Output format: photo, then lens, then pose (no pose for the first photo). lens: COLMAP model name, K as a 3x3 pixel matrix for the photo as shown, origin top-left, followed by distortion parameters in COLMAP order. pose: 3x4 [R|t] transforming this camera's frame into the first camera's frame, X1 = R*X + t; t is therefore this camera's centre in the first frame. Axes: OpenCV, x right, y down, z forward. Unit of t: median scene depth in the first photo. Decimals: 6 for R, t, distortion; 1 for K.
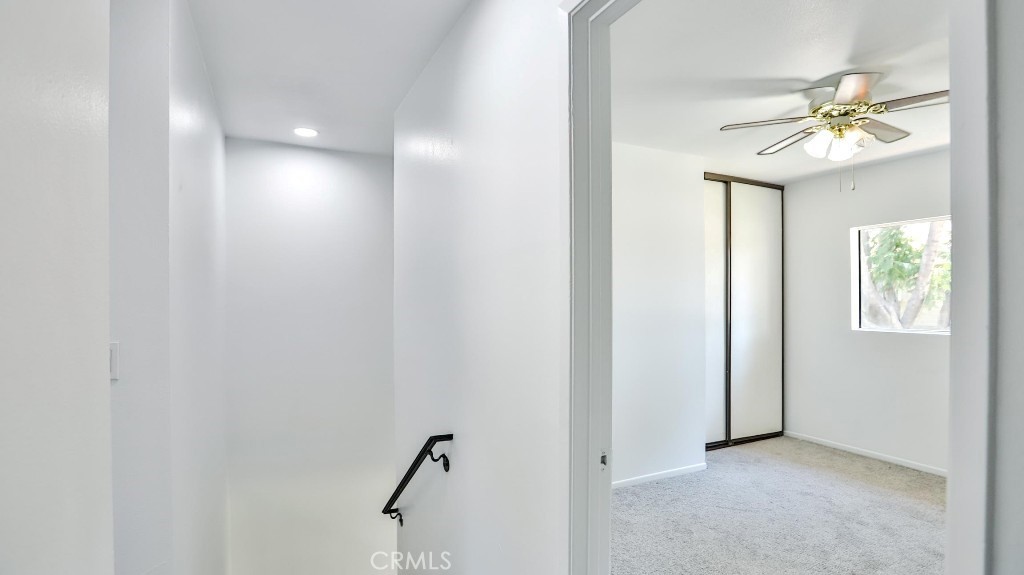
lens RADIAL K [[498.9, 0, 506.5], [0, 498.9, 292.6], [0, 0, 1]] dist [-0.036478, 0.001761]
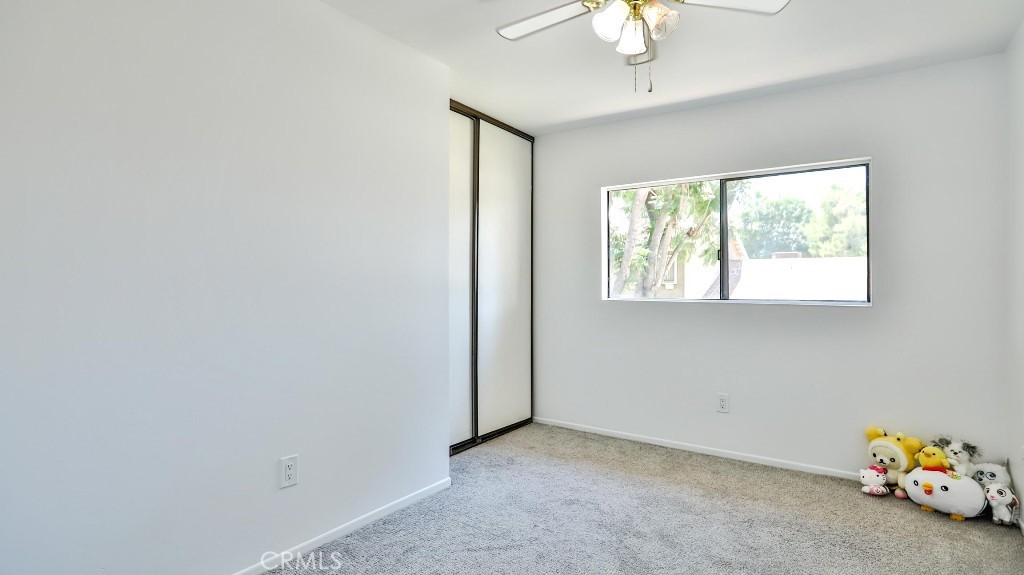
lens RADIAL K [[498.9, 0, 506.5], [0, 498.9, 292.6], [0, 0, 1]] dist [-0.036478, 0.001761]
pose [[0.875137, -0.004741, 0.483853, 0.111184], [-0.008454, 0.999650, 0.025085, 0.043832], [-0.483802, -0.026043, 0.874790, 0.296325]]
